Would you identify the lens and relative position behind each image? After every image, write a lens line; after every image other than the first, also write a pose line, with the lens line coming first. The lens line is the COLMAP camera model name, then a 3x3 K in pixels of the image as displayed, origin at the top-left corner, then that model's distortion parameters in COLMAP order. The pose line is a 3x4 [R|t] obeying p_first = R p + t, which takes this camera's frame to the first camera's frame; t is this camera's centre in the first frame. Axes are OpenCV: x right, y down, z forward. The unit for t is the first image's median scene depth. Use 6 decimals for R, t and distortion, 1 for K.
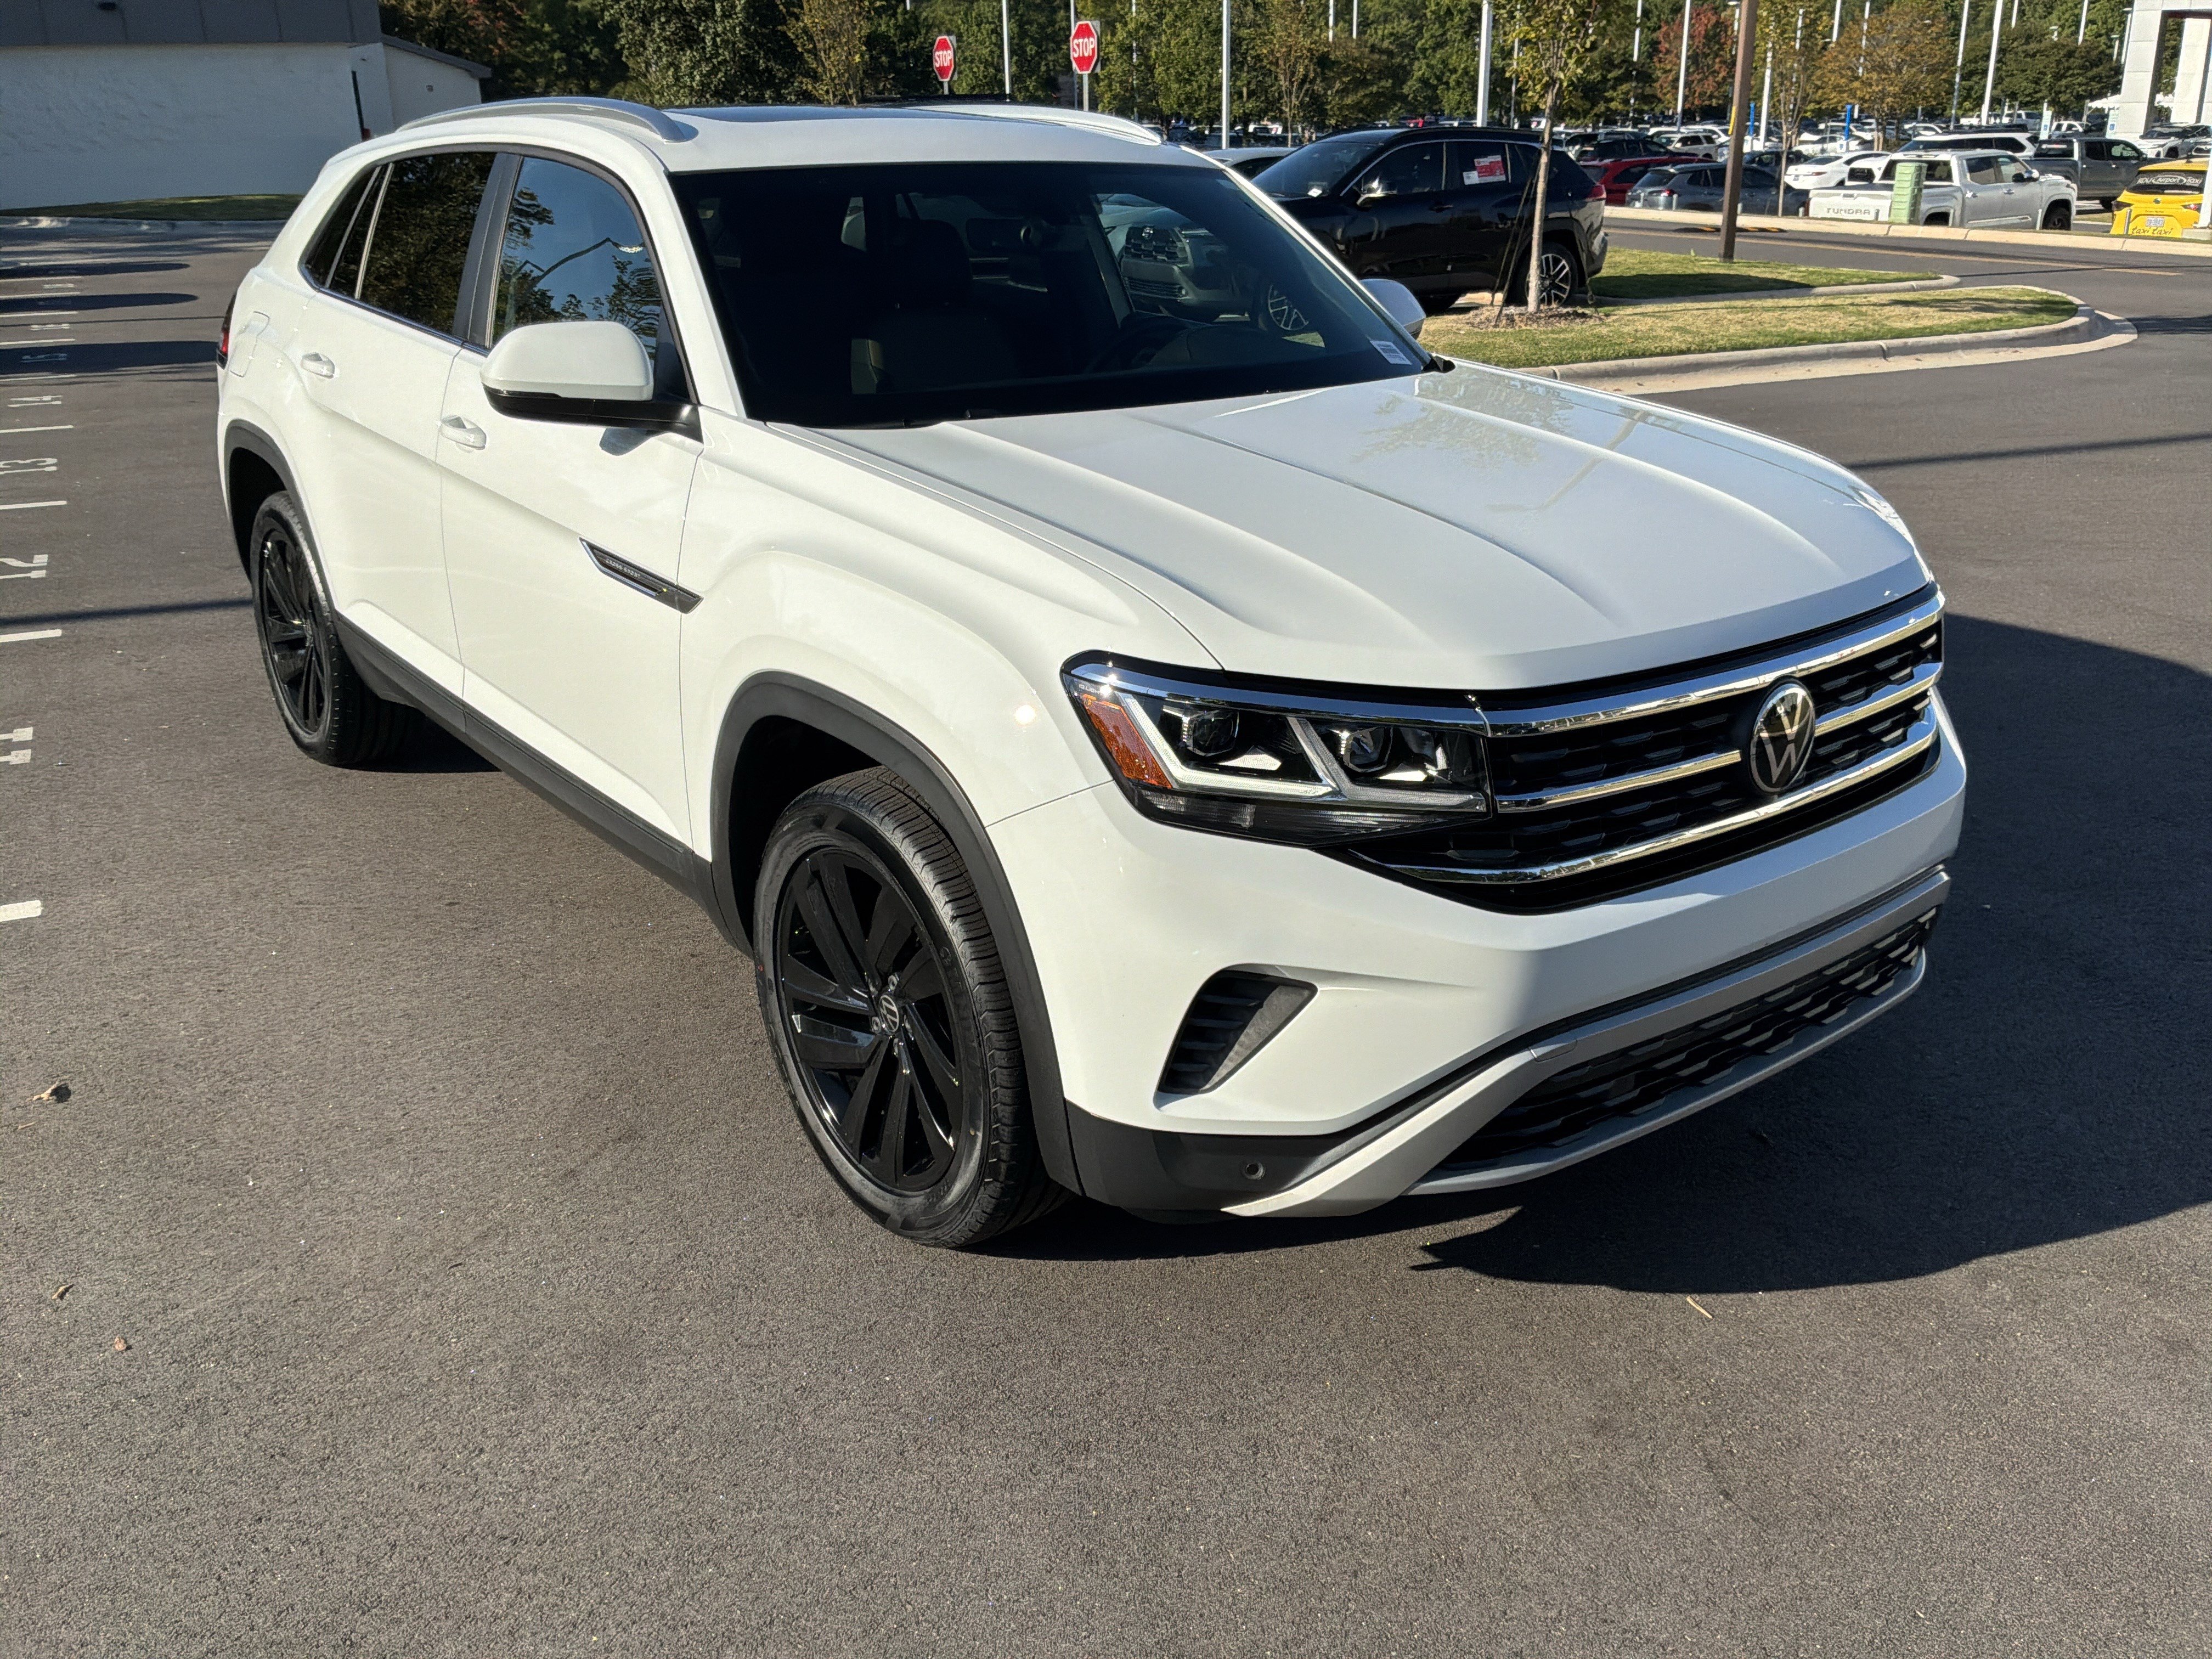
lens RADIAL K [[1881.9, 0, 1106.0], [0, 1881.9, 829.5], [0, 0, 1]] dist [0.010156, -0.060637]
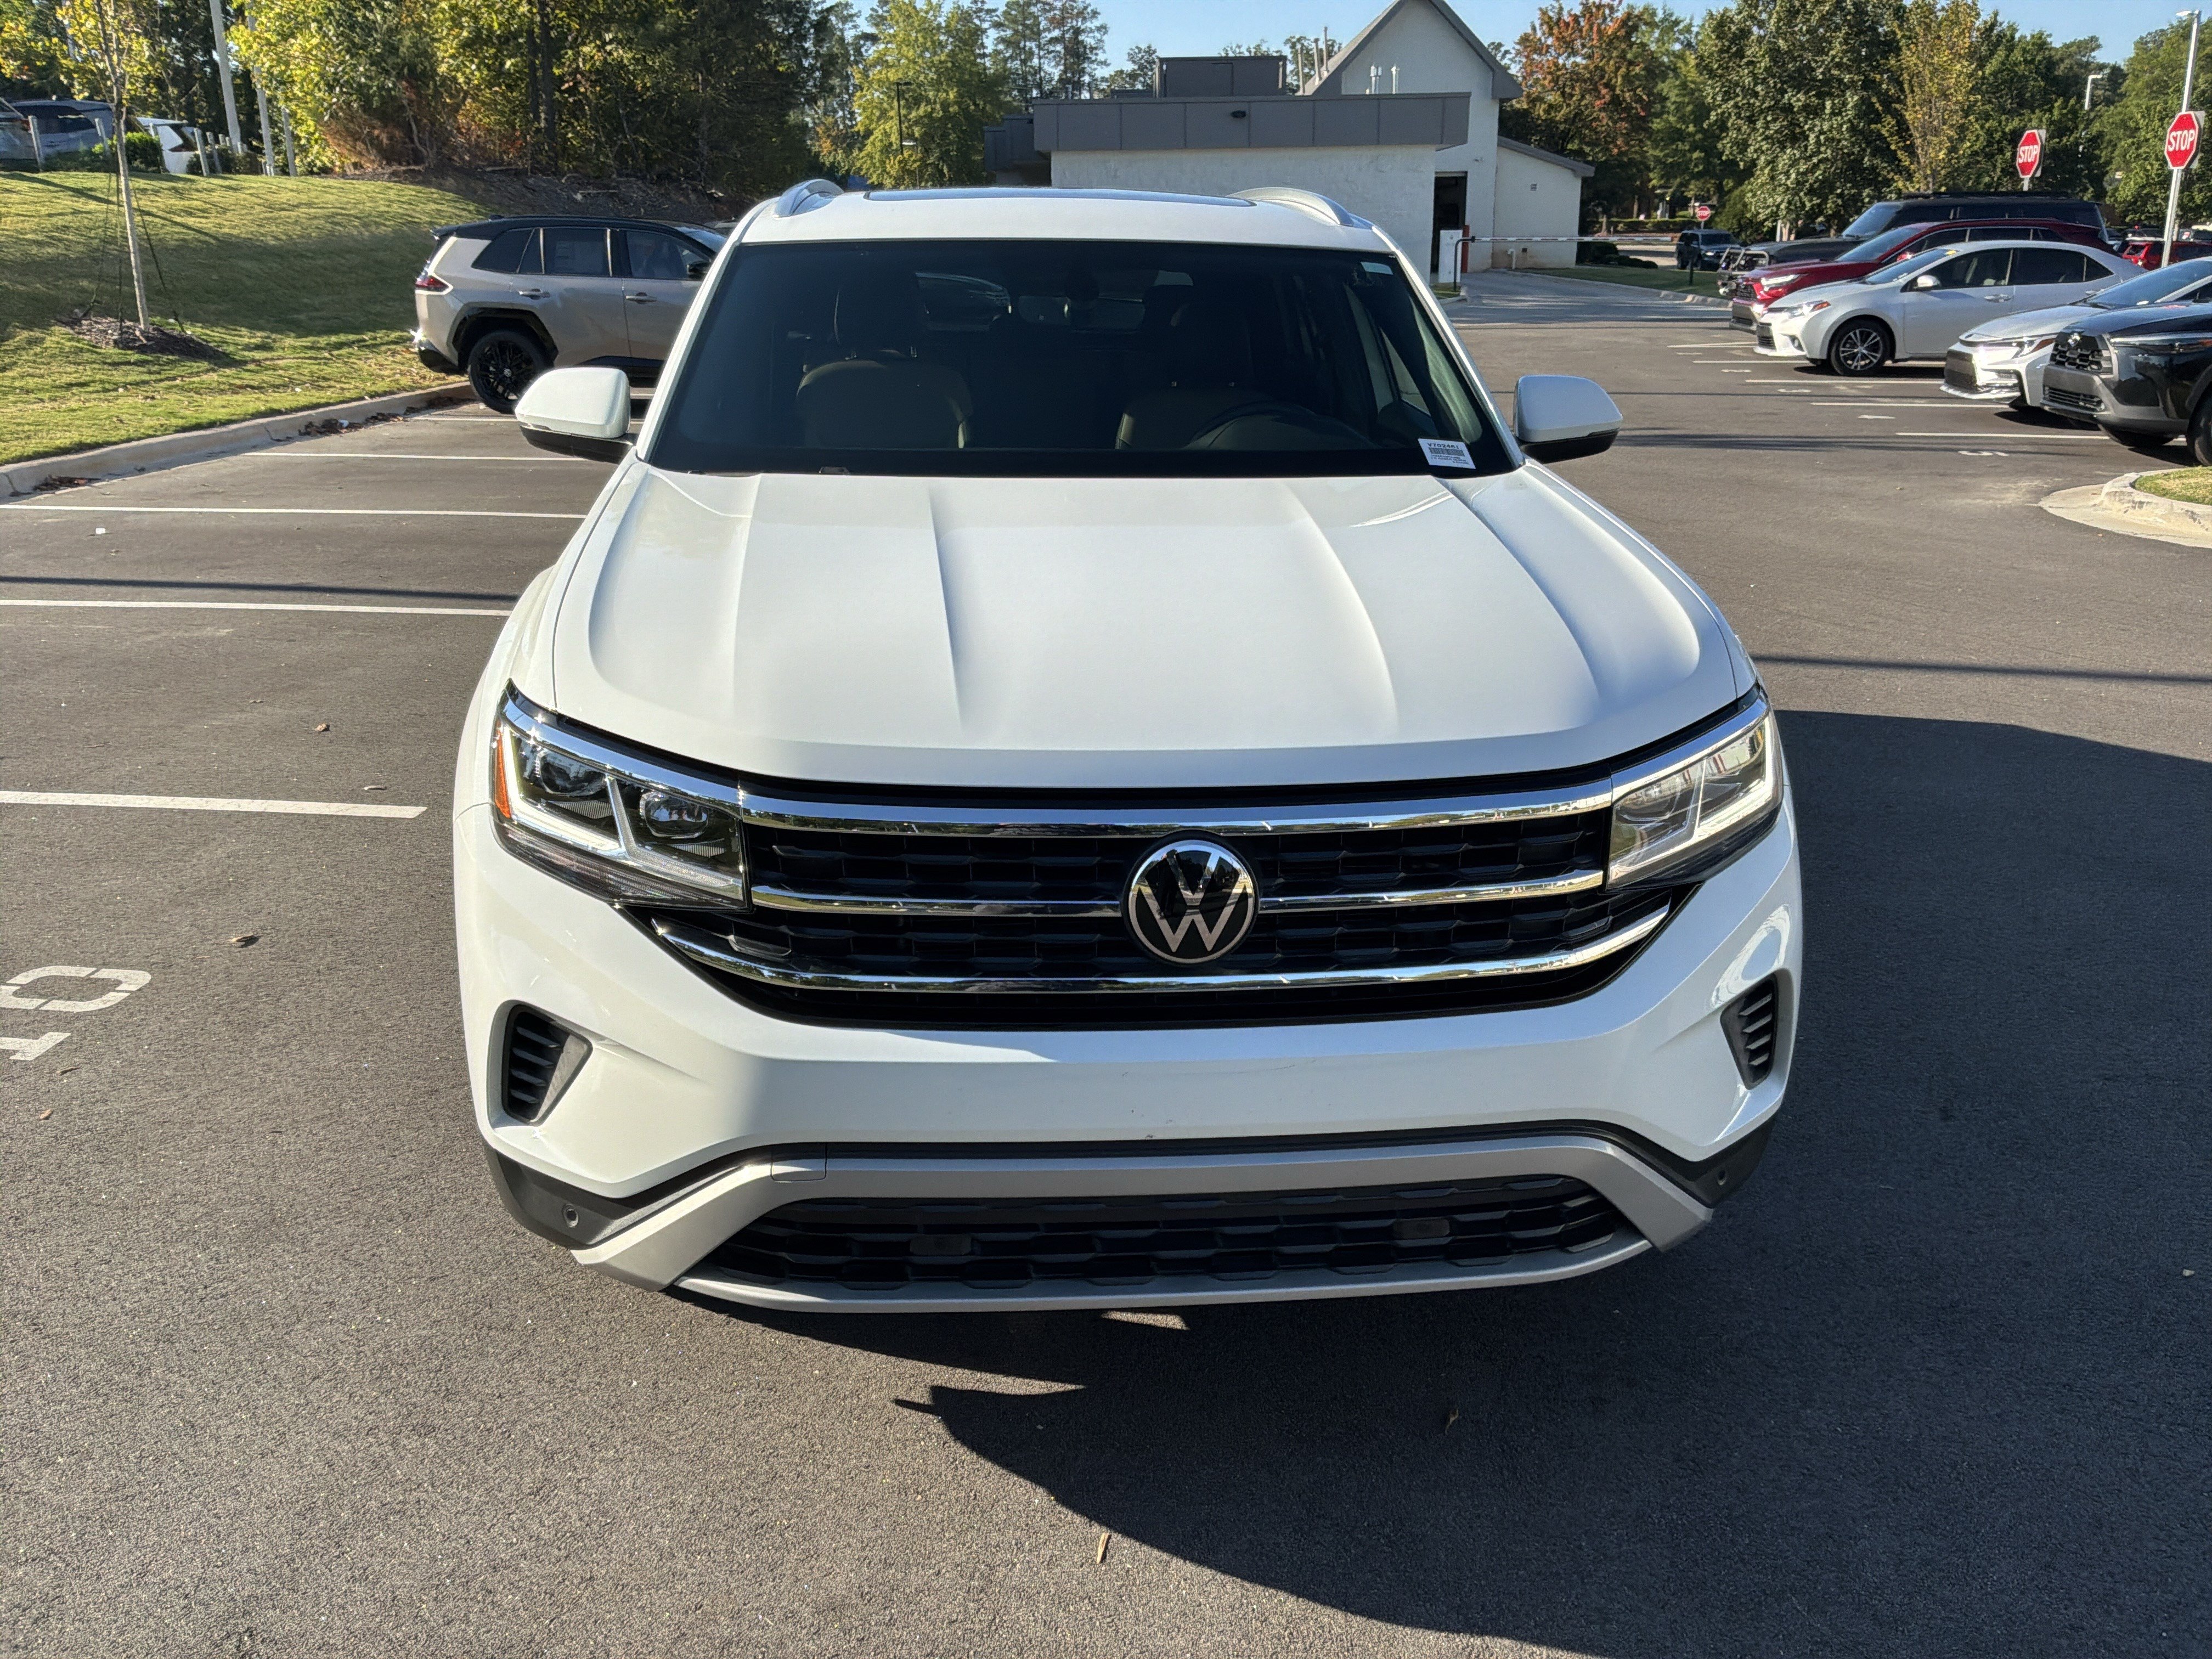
lens RADIAL K [[1873.3, 0, 1101.9], [0, 1873.3, 793.9], [0, 0, 1]] dist [0.037578, -0.054125]
pose [[0.845781, 0.163641, -0.507816, 0.652587], [-0.195851, 0.980581, -0.010209, -0.069676], [0.496284, 0.108091, 0.861405, 0.212190]]
